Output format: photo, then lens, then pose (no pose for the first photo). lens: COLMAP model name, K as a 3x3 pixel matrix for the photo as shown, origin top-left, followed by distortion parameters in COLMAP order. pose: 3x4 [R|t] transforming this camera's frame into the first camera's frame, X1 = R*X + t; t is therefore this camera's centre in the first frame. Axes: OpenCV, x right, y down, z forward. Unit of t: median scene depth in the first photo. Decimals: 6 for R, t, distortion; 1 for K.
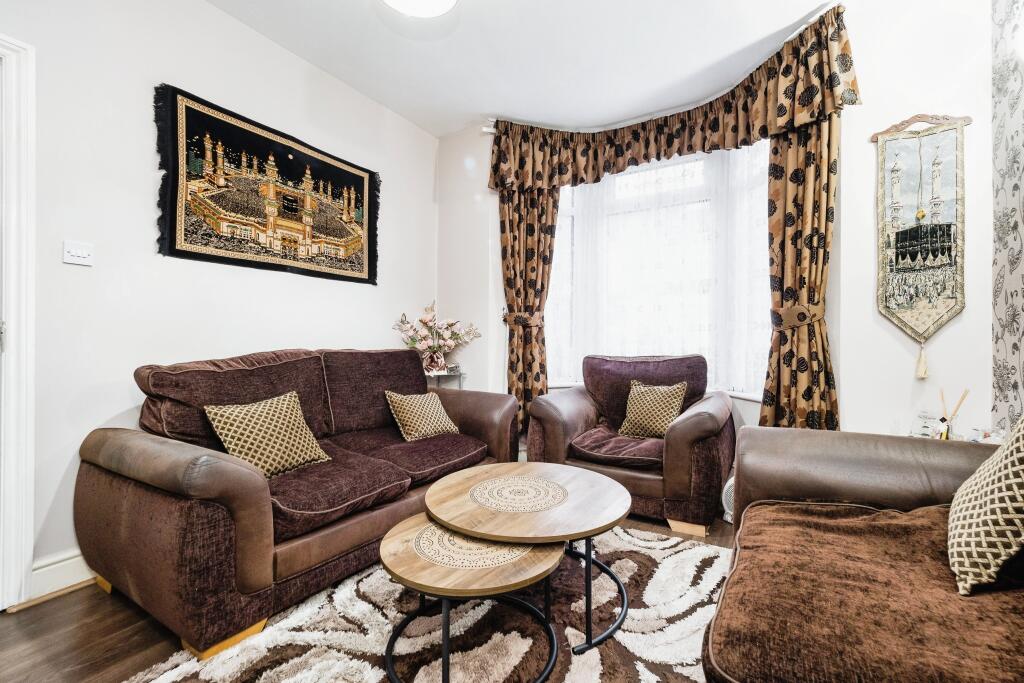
lens RADIAL K [[433.2, 0, 515.7], [0, 433.2, 338.9], [0, 0, 1]] dist [-0.001155, 0.000089]
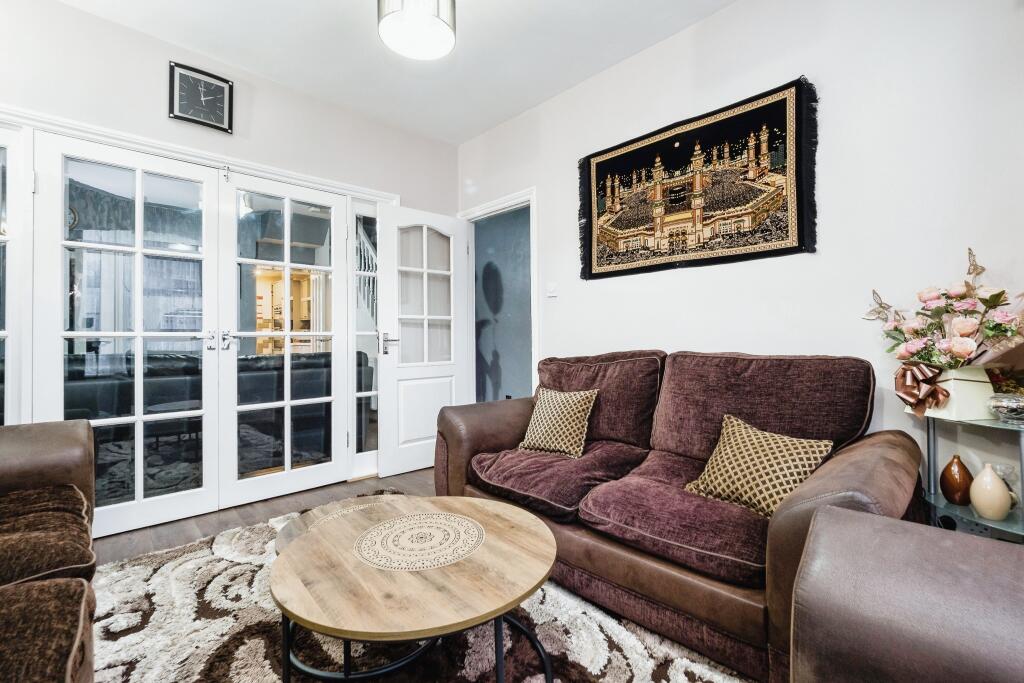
lens RADIAL K [[433.2, 0, 515.7], [0, 433.2, 338.9], [0, 0, 1]] dist [-0.001155, 0.000089]
pose [[-0.231158, -0.003577, -0.972910, 0.483981], [0.014340, 0.999872, -0.007084, 0.001968], [0.972810, -0.015589, -0.231077, 0.890885]]
